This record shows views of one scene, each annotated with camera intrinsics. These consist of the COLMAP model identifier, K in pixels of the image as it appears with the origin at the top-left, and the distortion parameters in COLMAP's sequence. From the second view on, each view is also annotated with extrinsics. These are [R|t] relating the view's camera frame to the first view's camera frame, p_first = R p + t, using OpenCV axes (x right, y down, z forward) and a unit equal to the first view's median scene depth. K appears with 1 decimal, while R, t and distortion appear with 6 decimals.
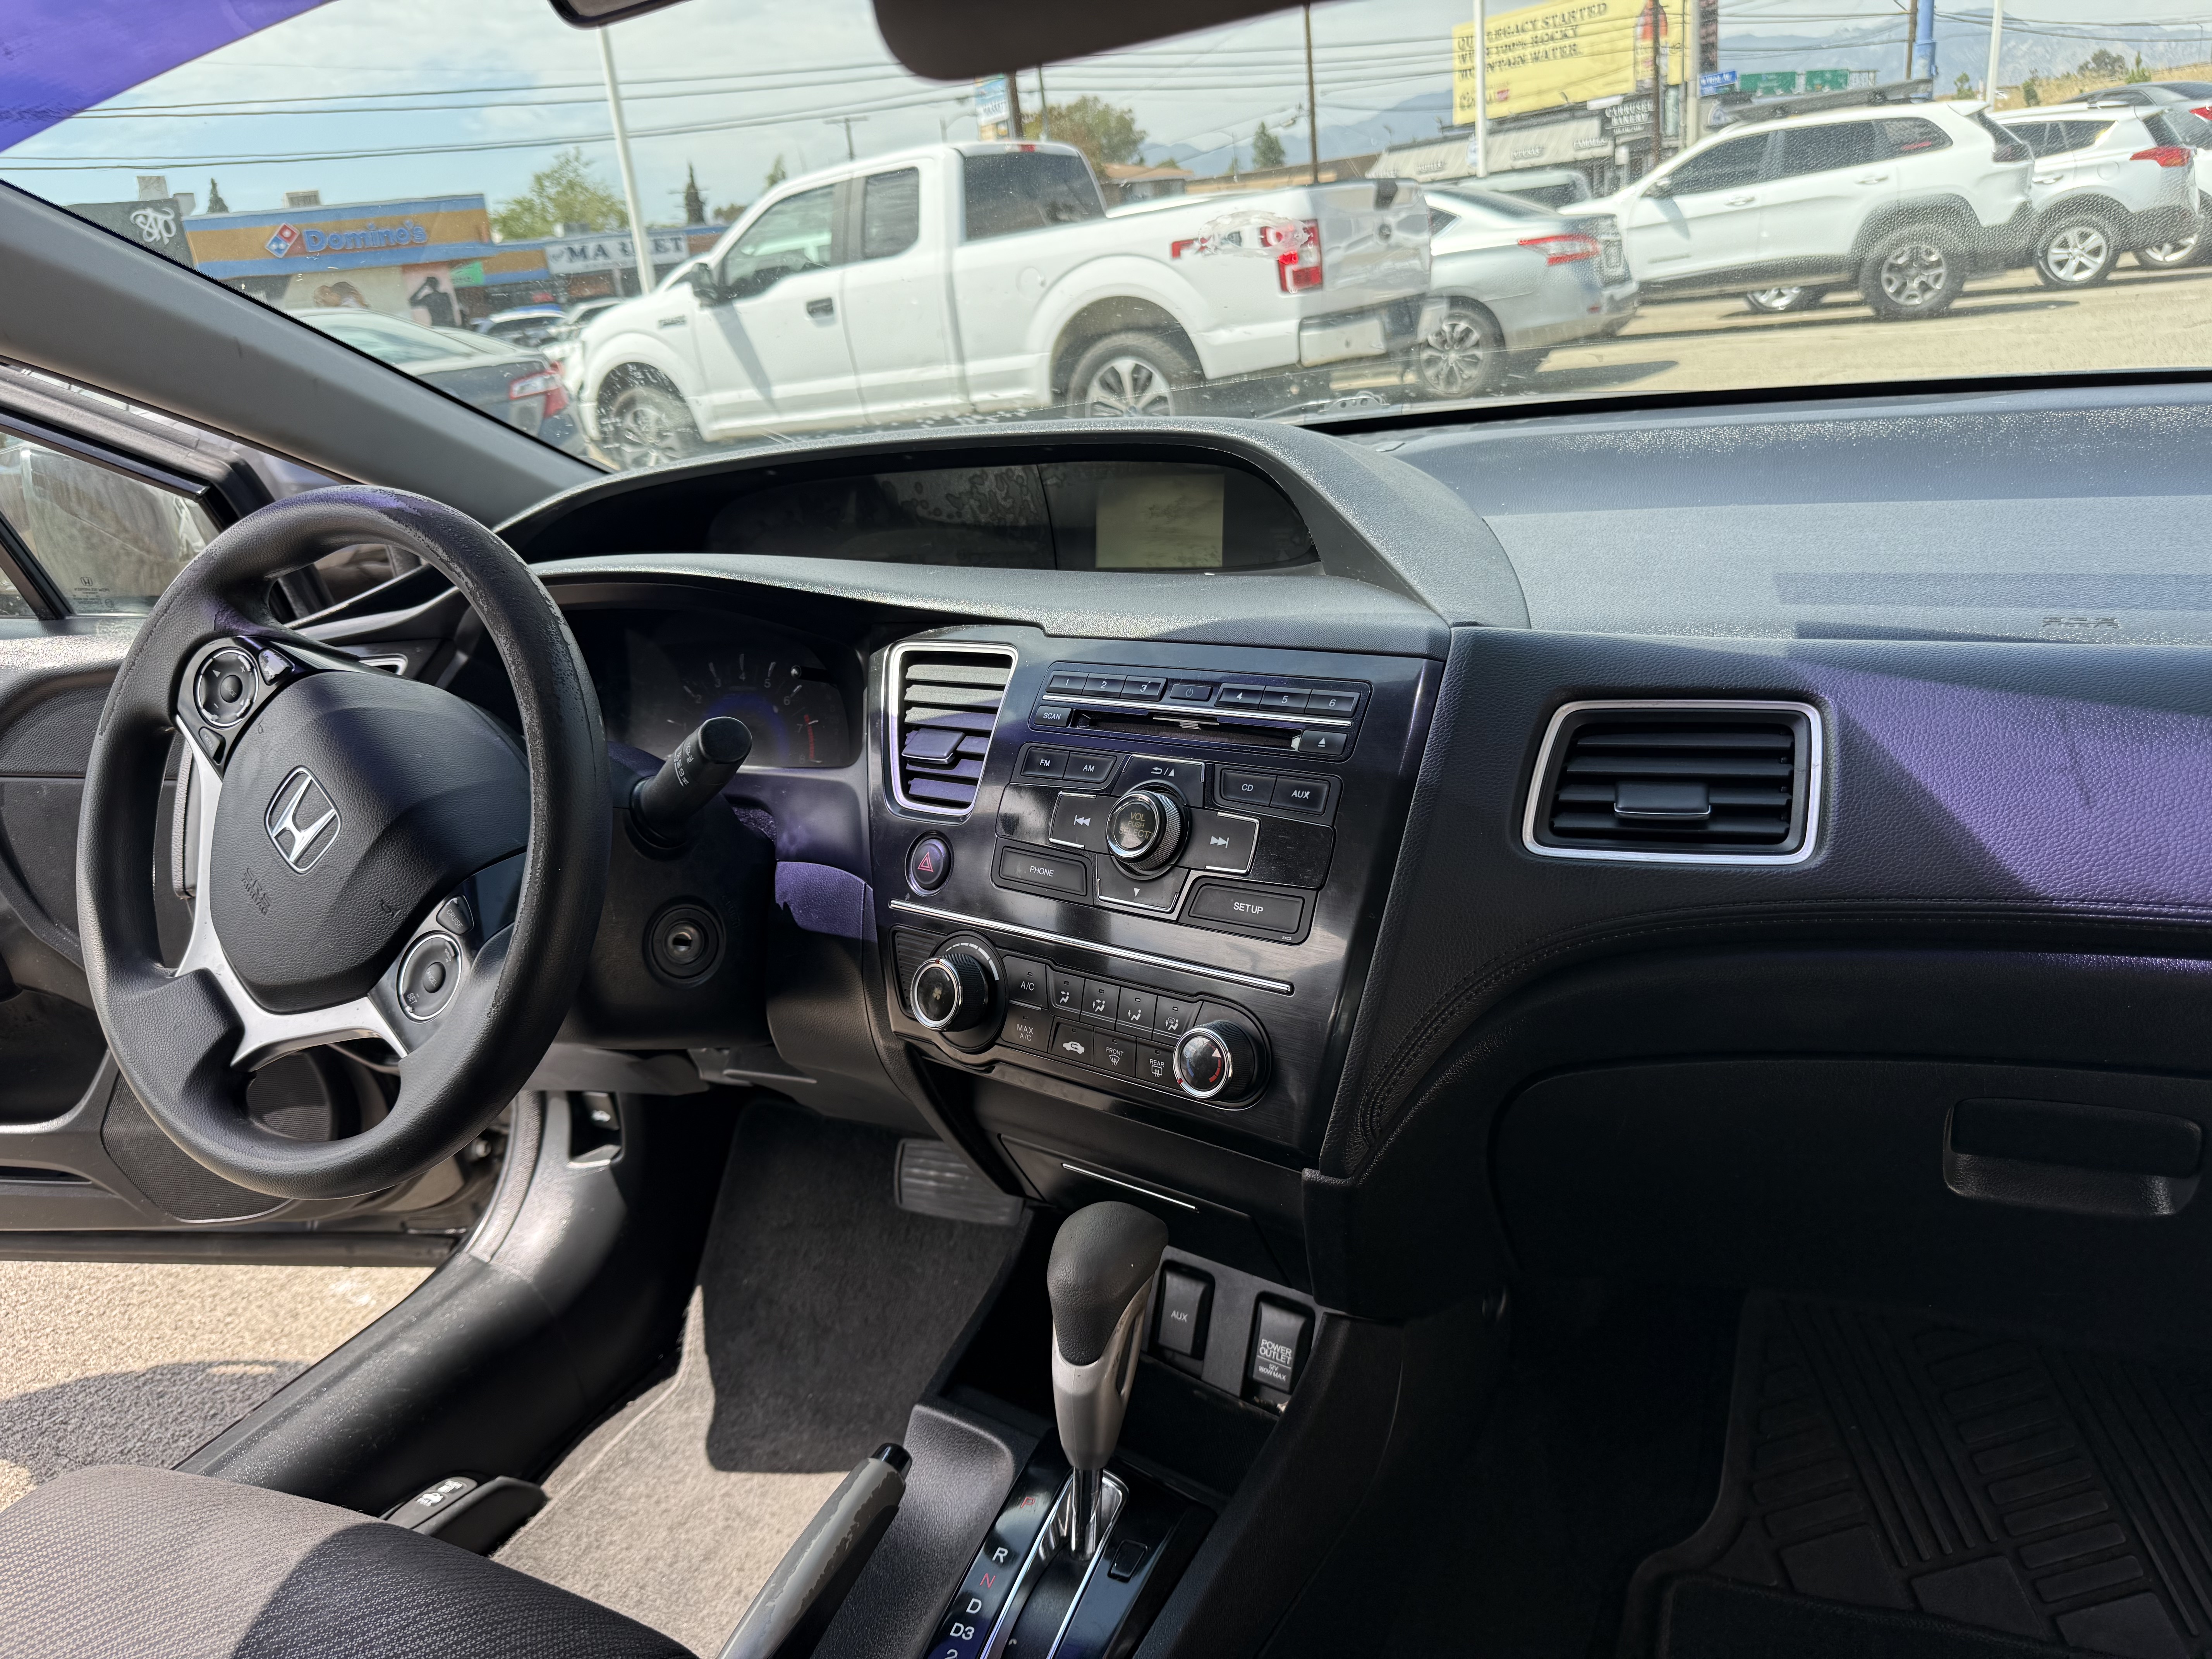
lens RADIAL K [[1573.9, 0, 1103.5], [0, 1573.9, 837.0], [0, 0, 1]] dist [0.008880, -0.017039]
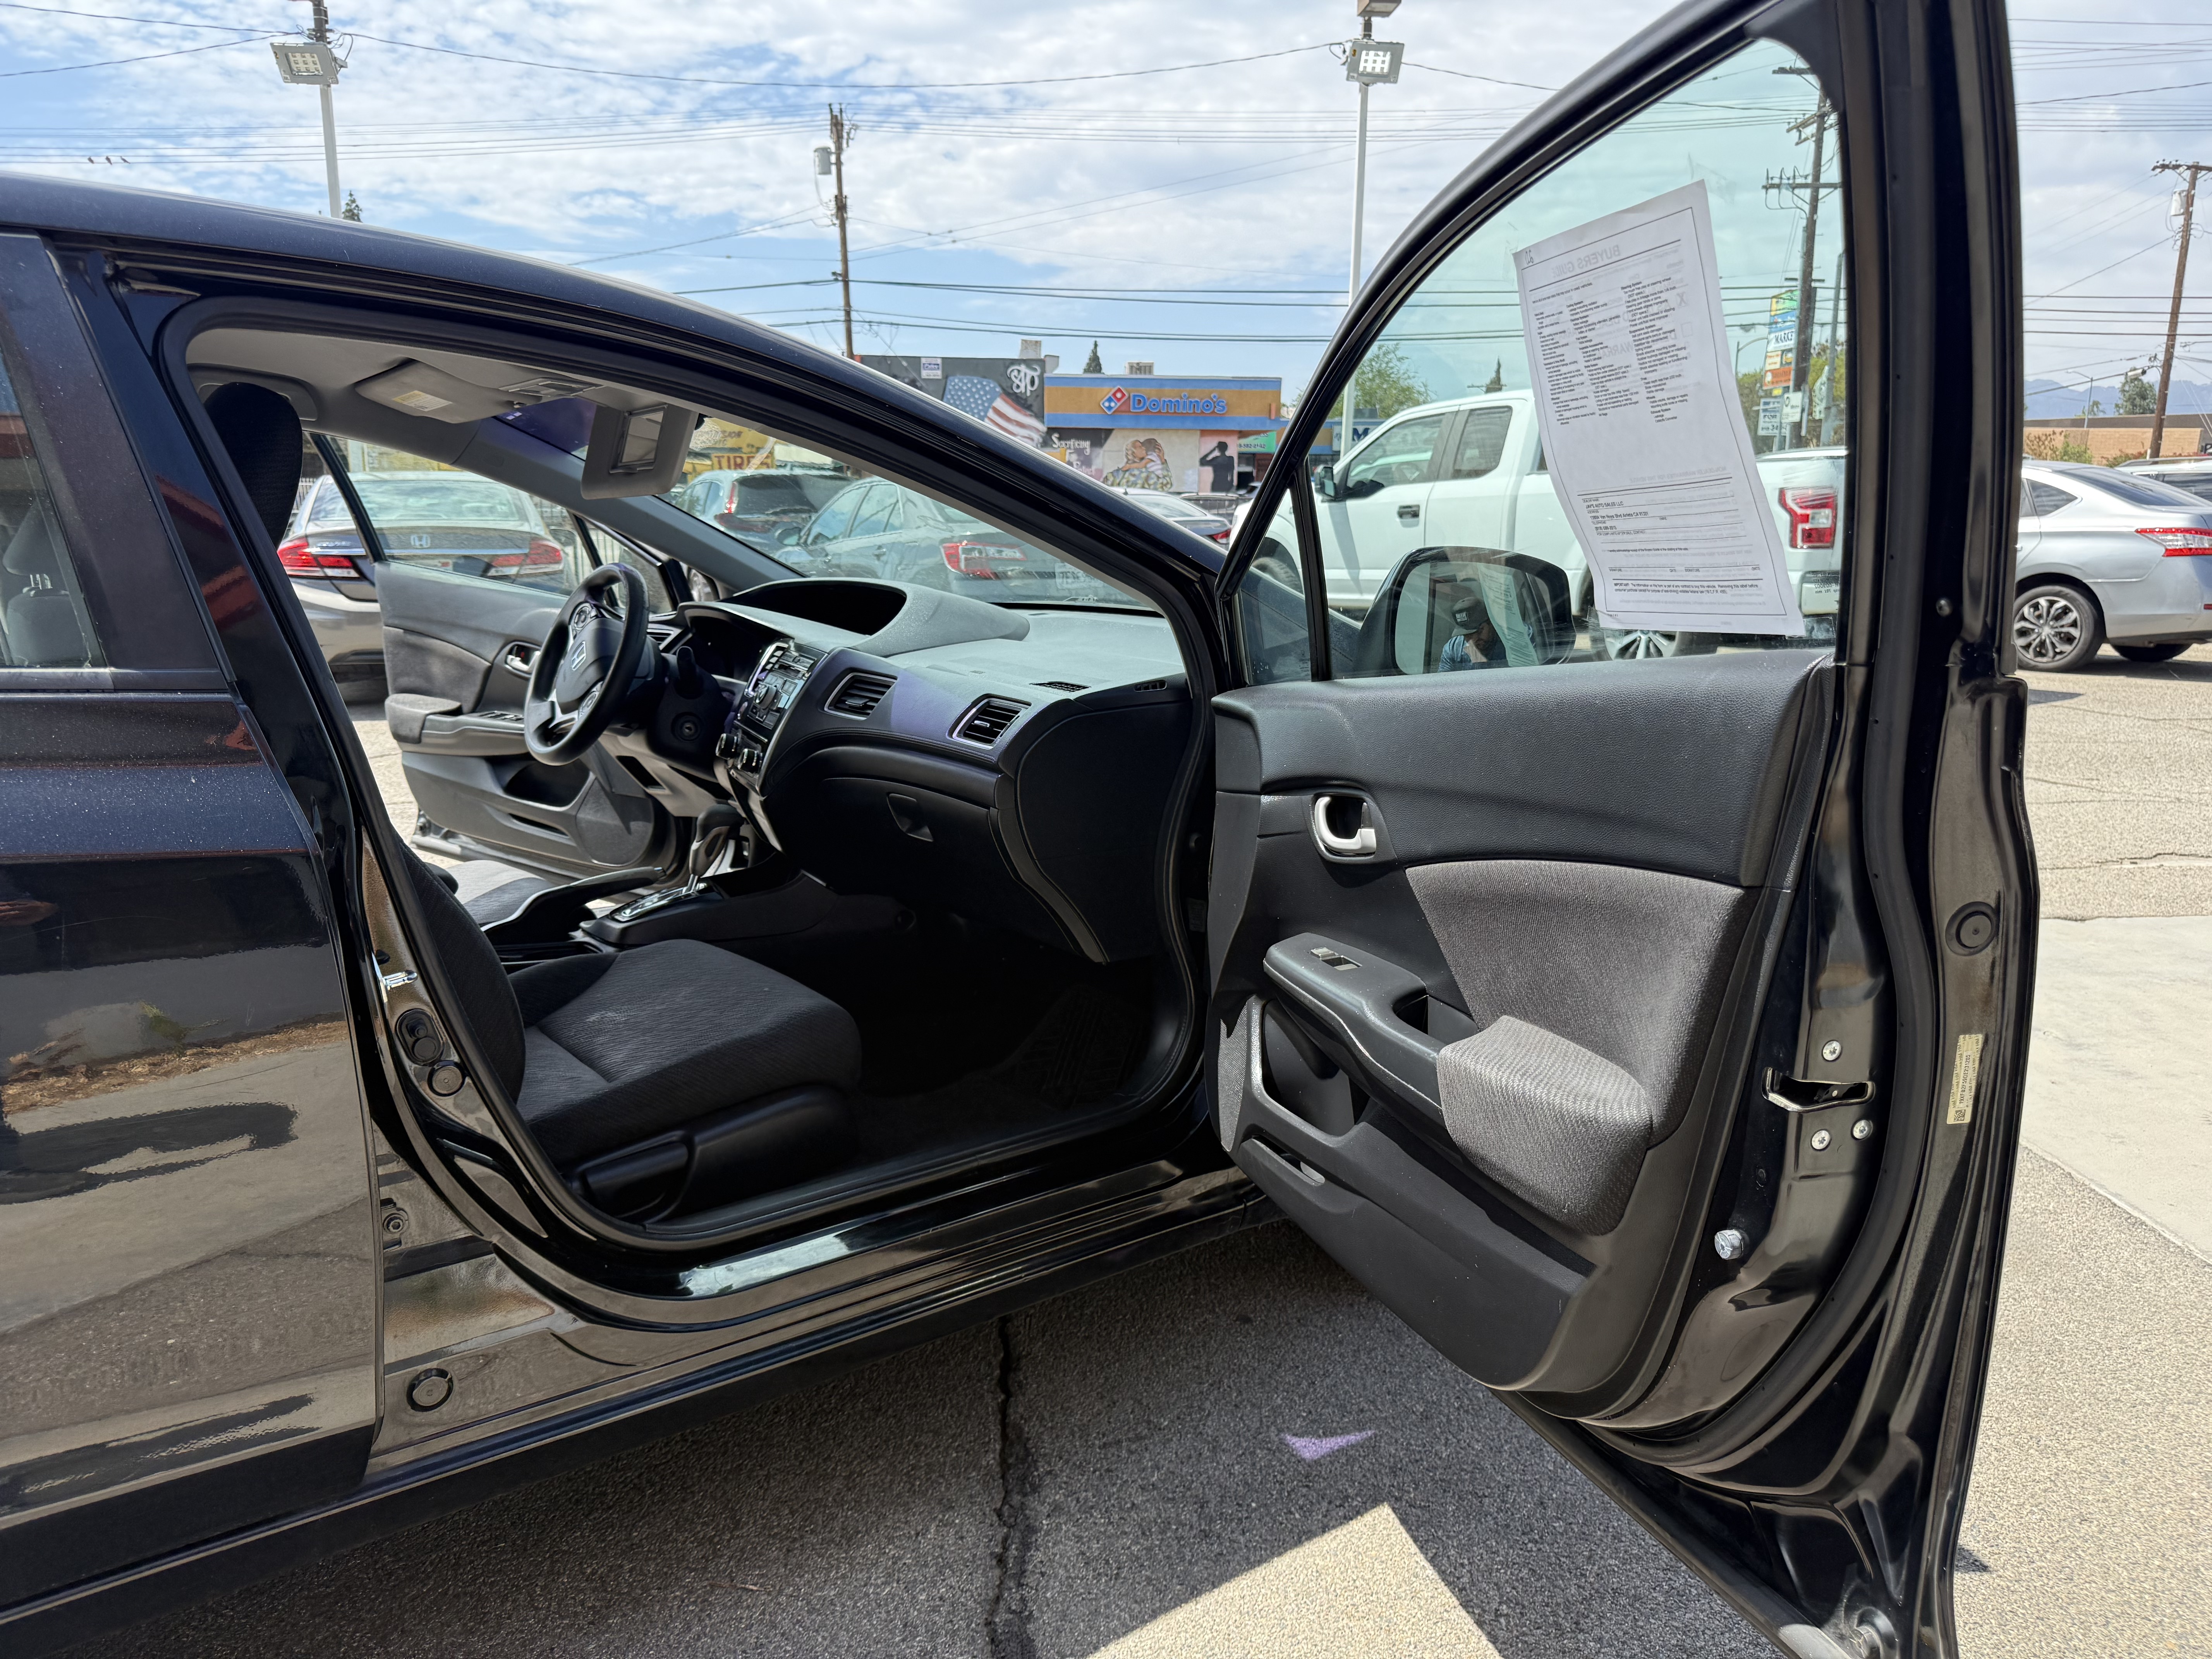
lens RADIAL K [[1573.9, 0, 1117.0], [0, 1573.9, 831.6], [0, 0, 1]] dist [0.008880, -0.017039]
pose [[0.888338, 0.200629, -0.413042, 0.102234], [-0.245861, 0.967519, -0.058822, 0.013822], [0.387825, 0.153805, 0.908810, -0.080779]]
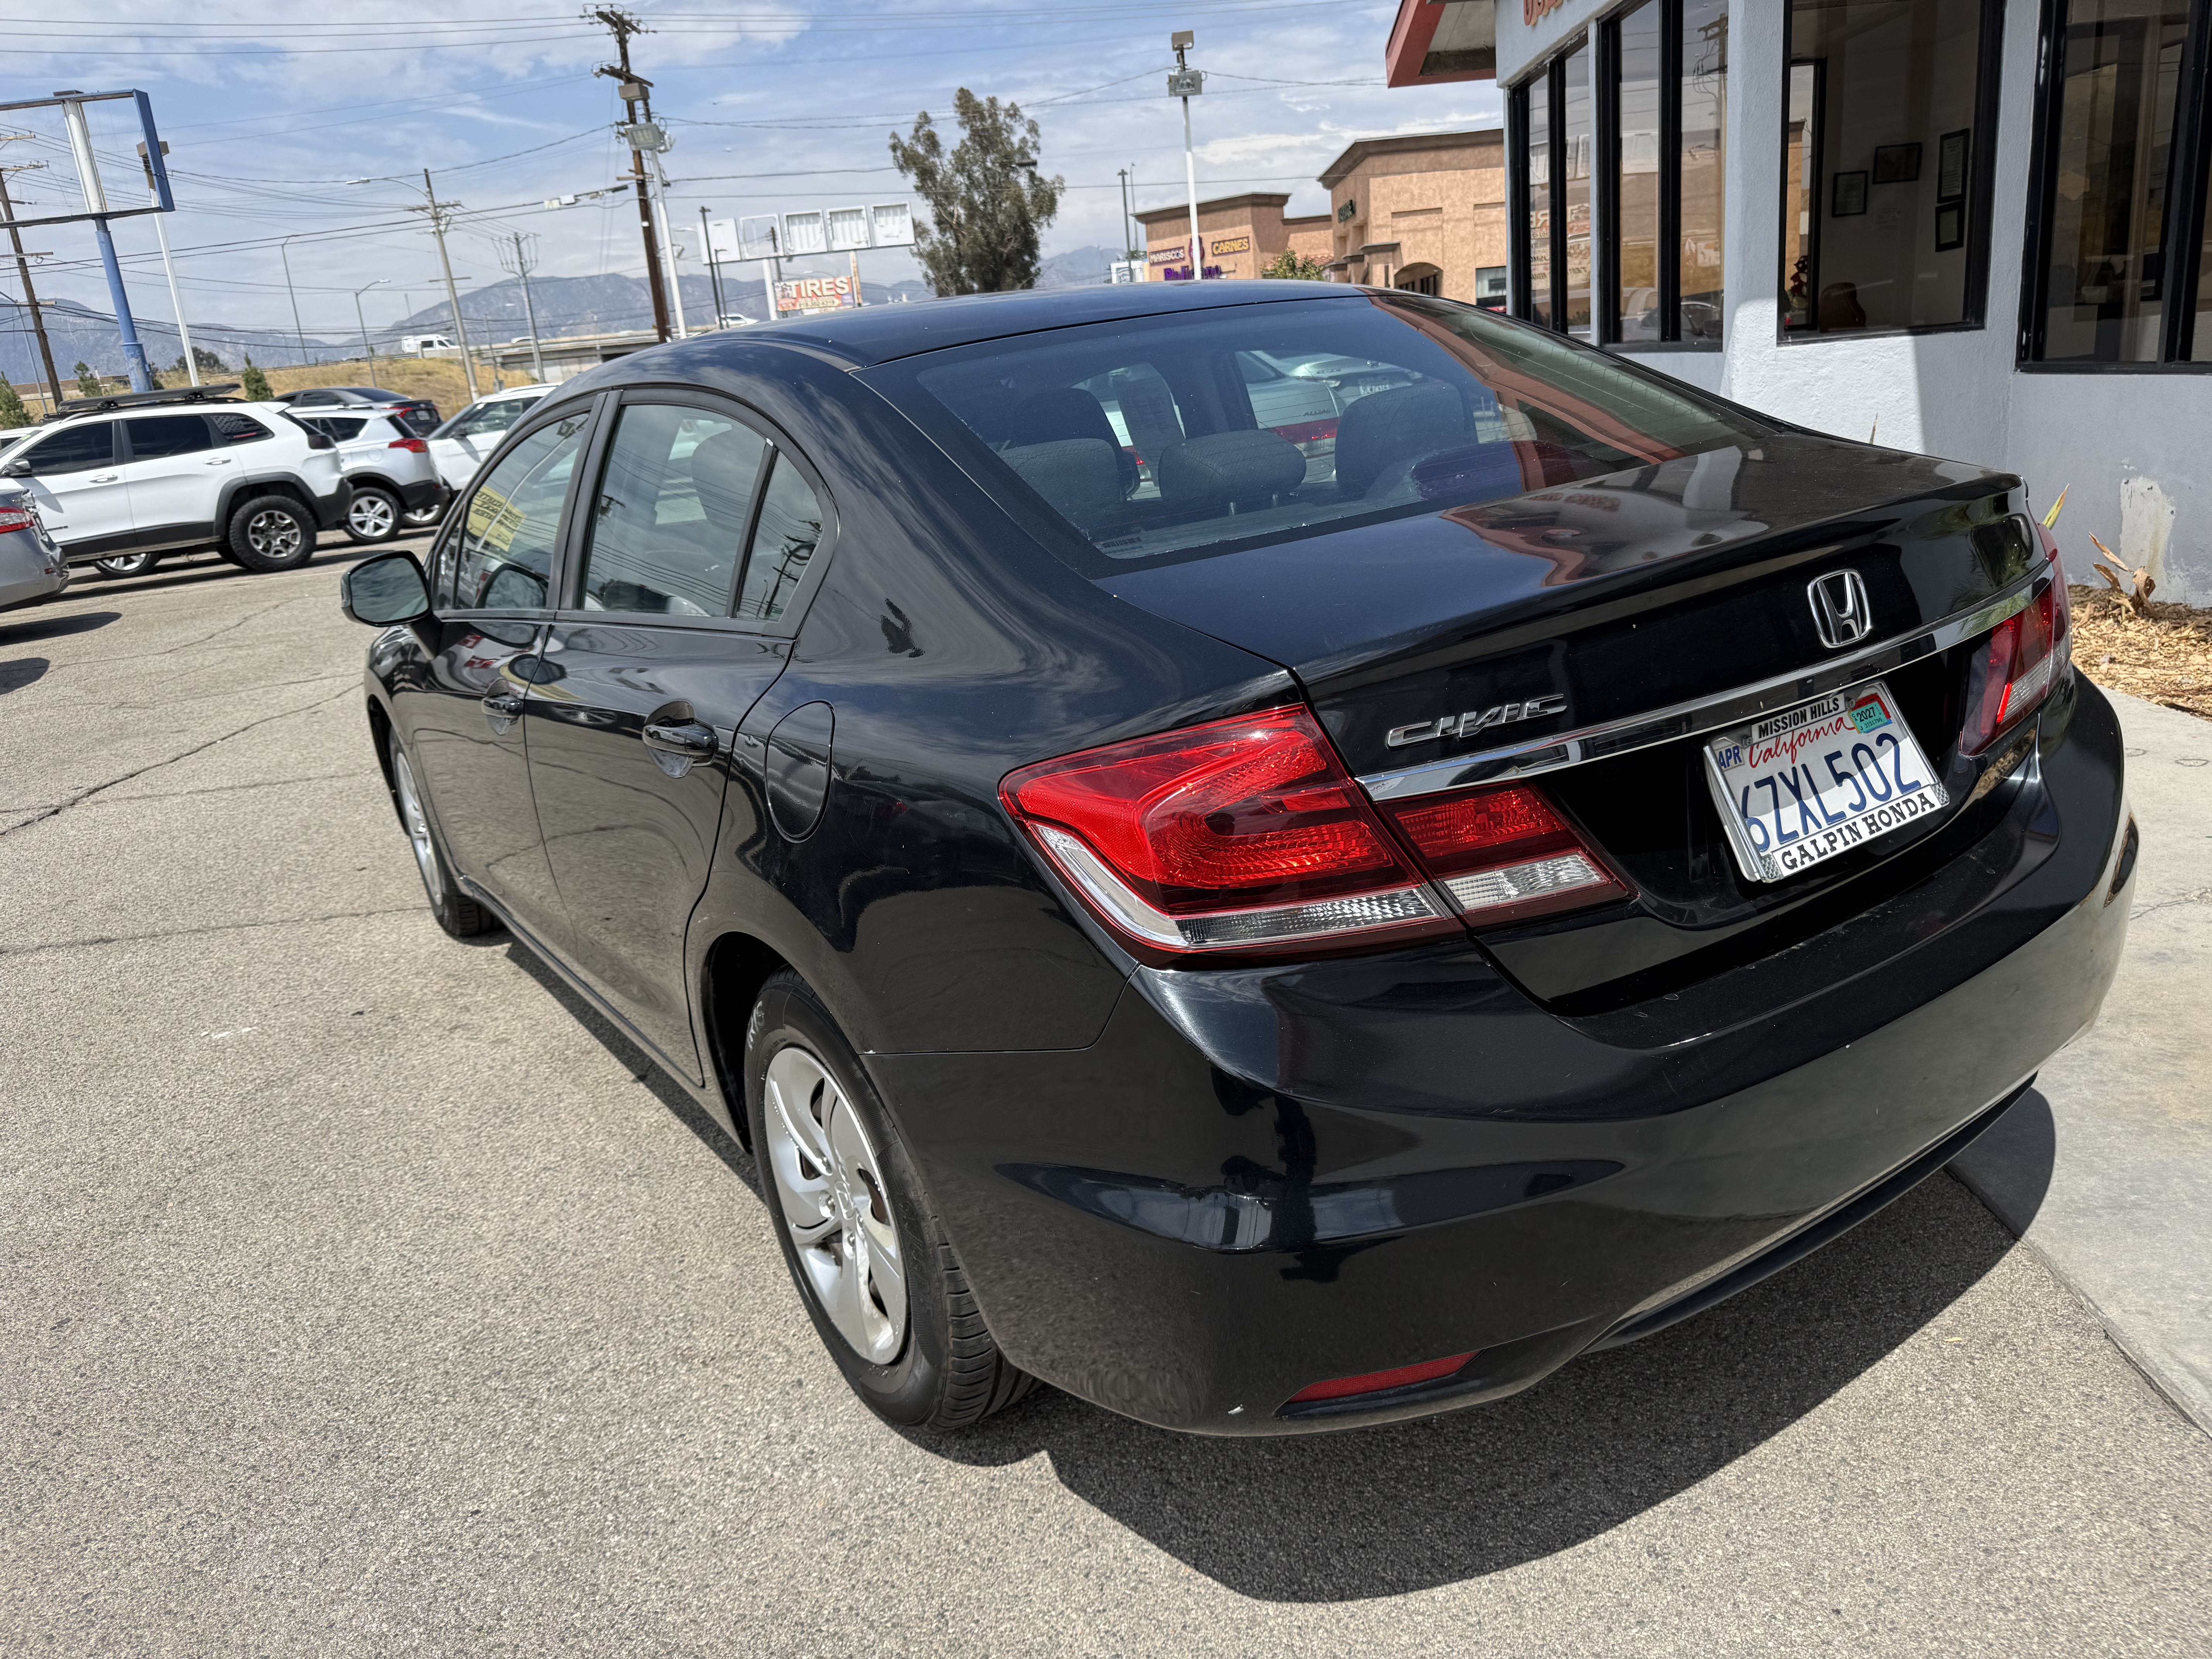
lens RADIAL K [[1573.9, 0, 1108.9], [0, 1573.9, 819.6], [0, 0, 1]] dist [0.008880, -0.017039]
pose [[0.516362, -0.181245, 0.836971, -0.192416], [0.322382, 0.946590, 0.006092, 0.050221], [-0.793373, 0.266679, 0.547213, -0.117569]]
